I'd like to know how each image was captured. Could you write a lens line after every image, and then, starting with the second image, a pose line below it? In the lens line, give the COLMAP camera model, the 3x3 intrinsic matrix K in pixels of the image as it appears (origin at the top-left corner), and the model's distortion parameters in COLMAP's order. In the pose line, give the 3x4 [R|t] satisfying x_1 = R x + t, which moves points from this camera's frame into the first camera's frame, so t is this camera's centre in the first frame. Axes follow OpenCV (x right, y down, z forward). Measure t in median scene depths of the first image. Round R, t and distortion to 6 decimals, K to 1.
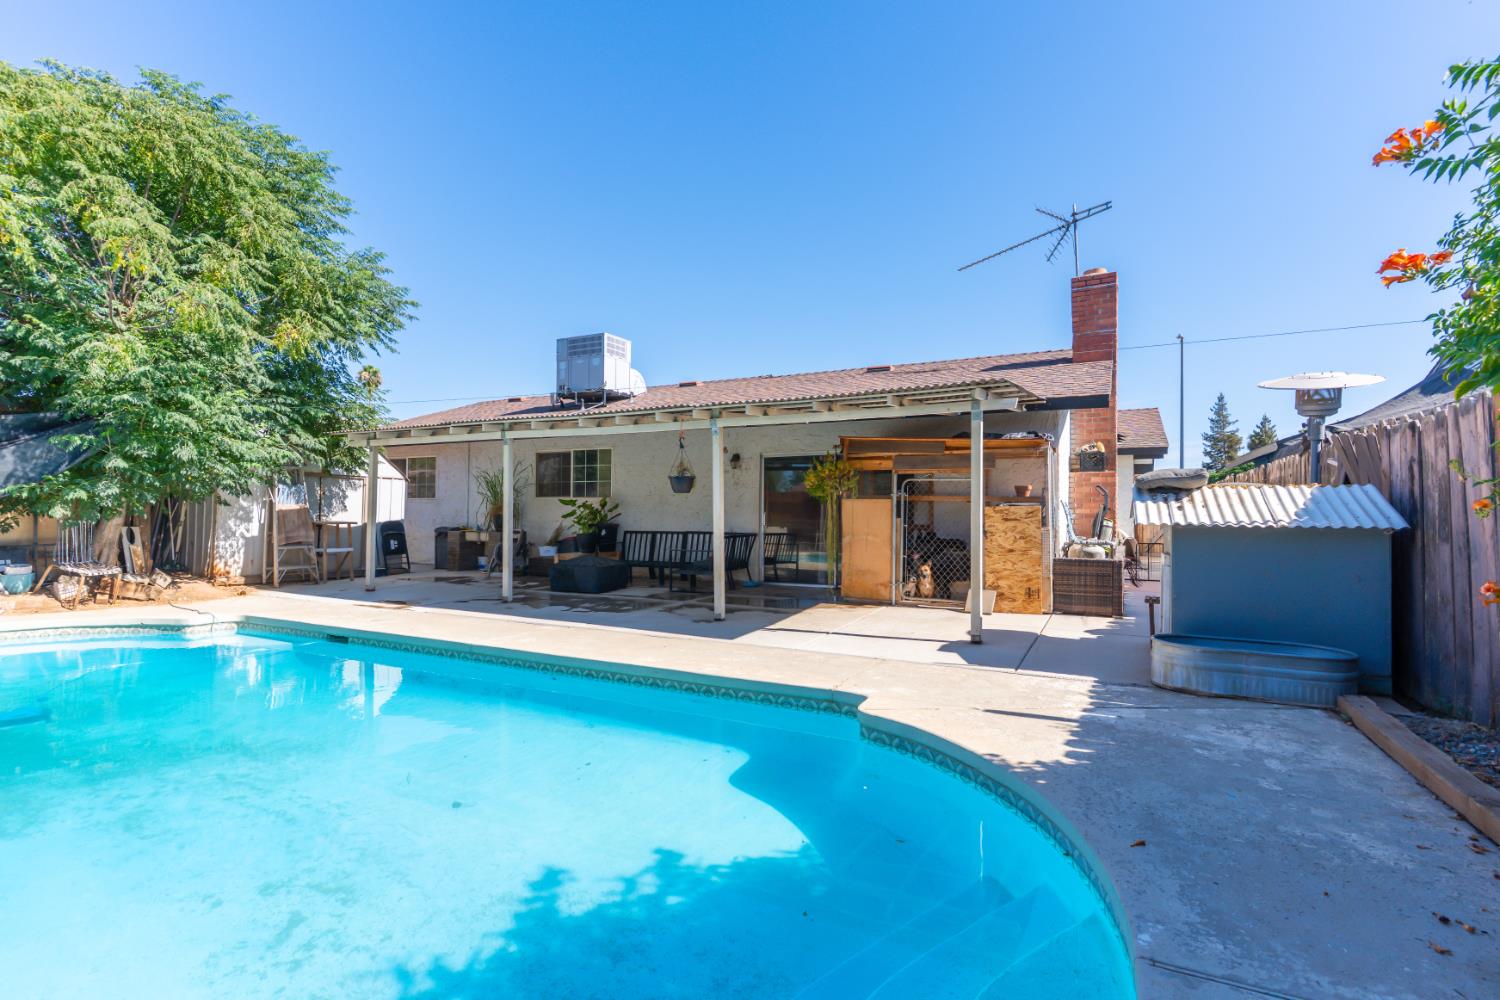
lens RADIAL K [[712.1, 0, 750.0], [0, 712.1, 500.0], [0, 0, 1]] dist [-0.001858, -0.001906]
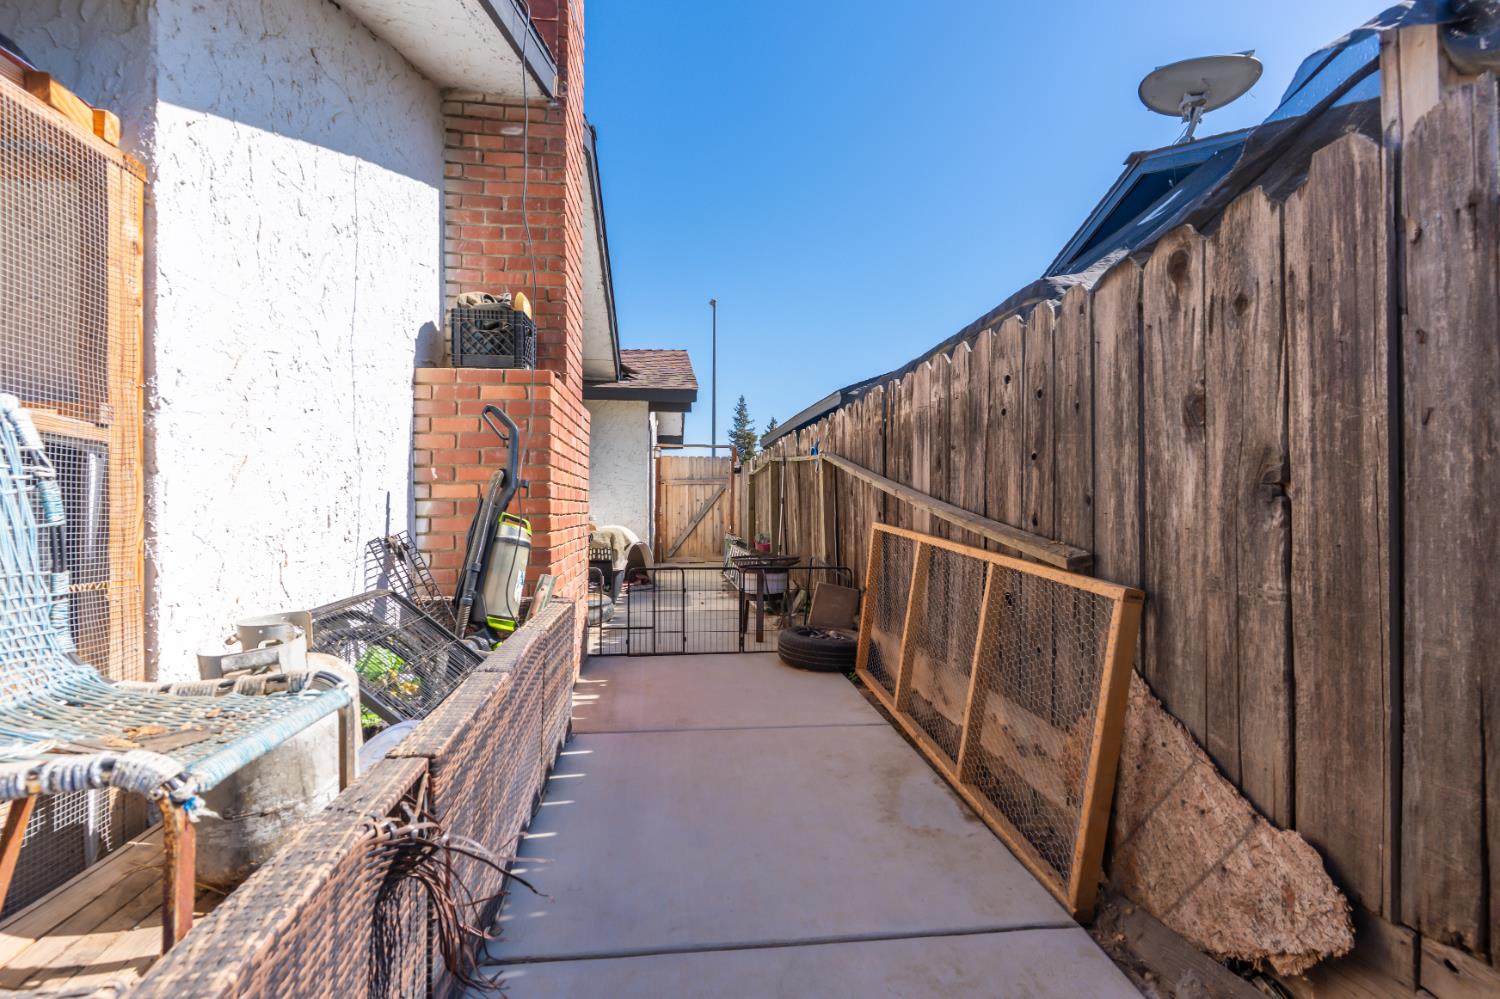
lens RADIAL K [[709.6, 0, 744.7], [0, 709.6, 500.3], [0, 0, 1]] dist [-0.001175, 0.000036]
pose [[0.829863, -0.003465, 0.557956, 0.386629], [-0.005128, 0.999891, 0.013837, 0.014175], [-0.557943, -0.014344, 0.829755, 0.647773]]
